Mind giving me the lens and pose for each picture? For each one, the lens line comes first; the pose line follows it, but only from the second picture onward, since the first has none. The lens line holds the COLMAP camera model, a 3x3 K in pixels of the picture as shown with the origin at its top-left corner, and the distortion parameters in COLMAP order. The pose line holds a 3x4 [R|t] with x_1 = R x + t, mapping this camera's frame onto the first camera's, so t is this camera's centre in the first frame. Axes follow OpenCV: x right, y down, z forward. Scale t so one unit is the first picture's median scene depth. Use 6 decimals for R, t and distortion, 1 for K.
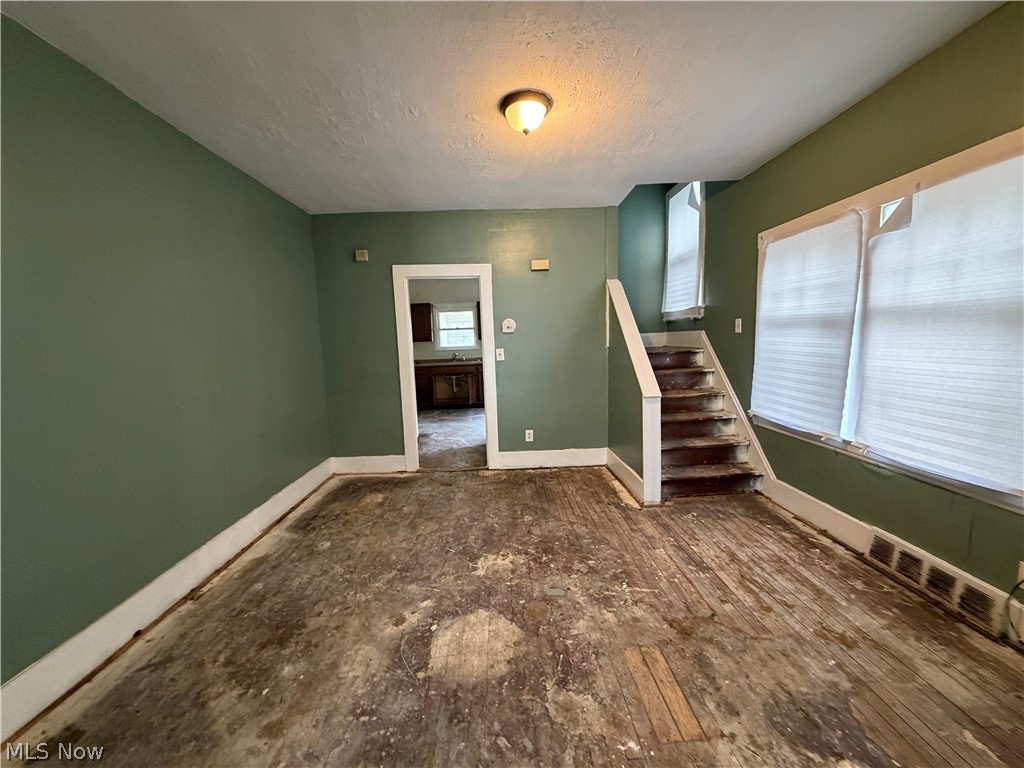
lens RADIAL K [[405.1, 0, 511.0], [0, 405.1, 384.2], [0, 0, 1]] dist [0.001627, -0.000045]
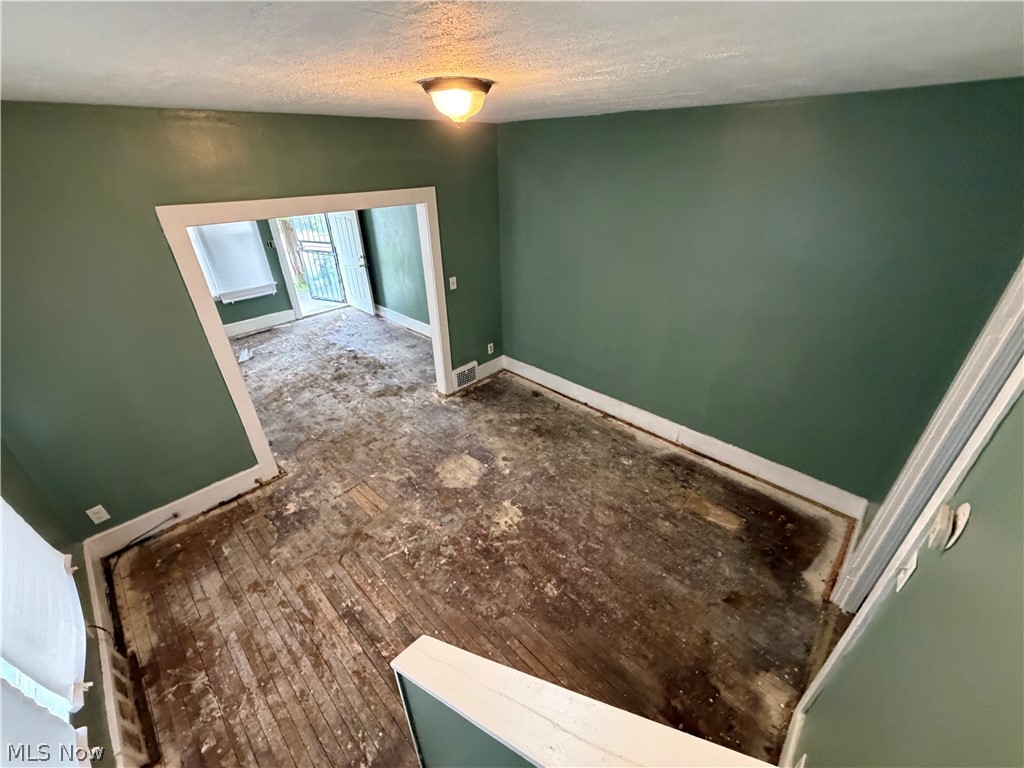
lens RADIAL K [[405.1, 0, 510.2], [0, 405.1, 385.3], [0, 0, 1]] dist [0.001627, -0.000045]
pose [[-0.707421, 0.386807, -0.591553, 0.526735], [-0.041138, 0.813002, 0.580806, -0.596426], [0.705594, 0.435210, -0.559223, 1.503154]]
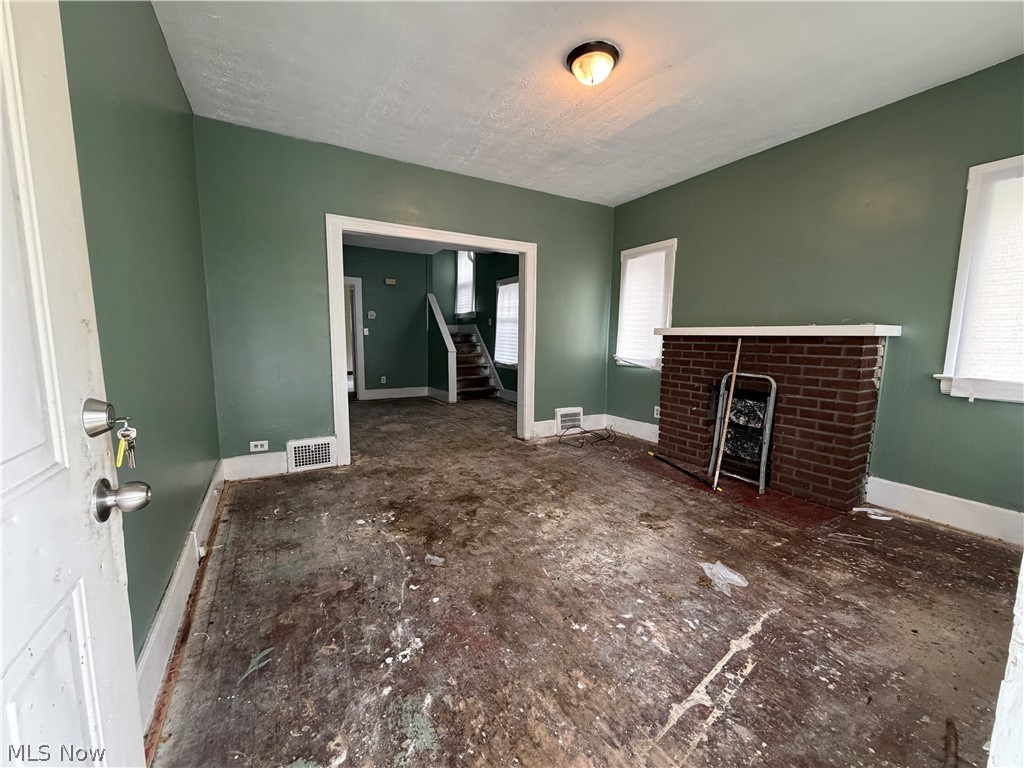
lens RADIAL K [[405.1, 0, 506.1], [0, 405.1, 382.3], [0, 0, 1]] dist [0.001627, -0.000045]
pose [[0.881838, -0.013400, 0.471362, -0.512830], [0.014751, 0.999891, 0.000827, 0.239699], [-0.471322, 0.006224, 0.881939, -1.267727]]
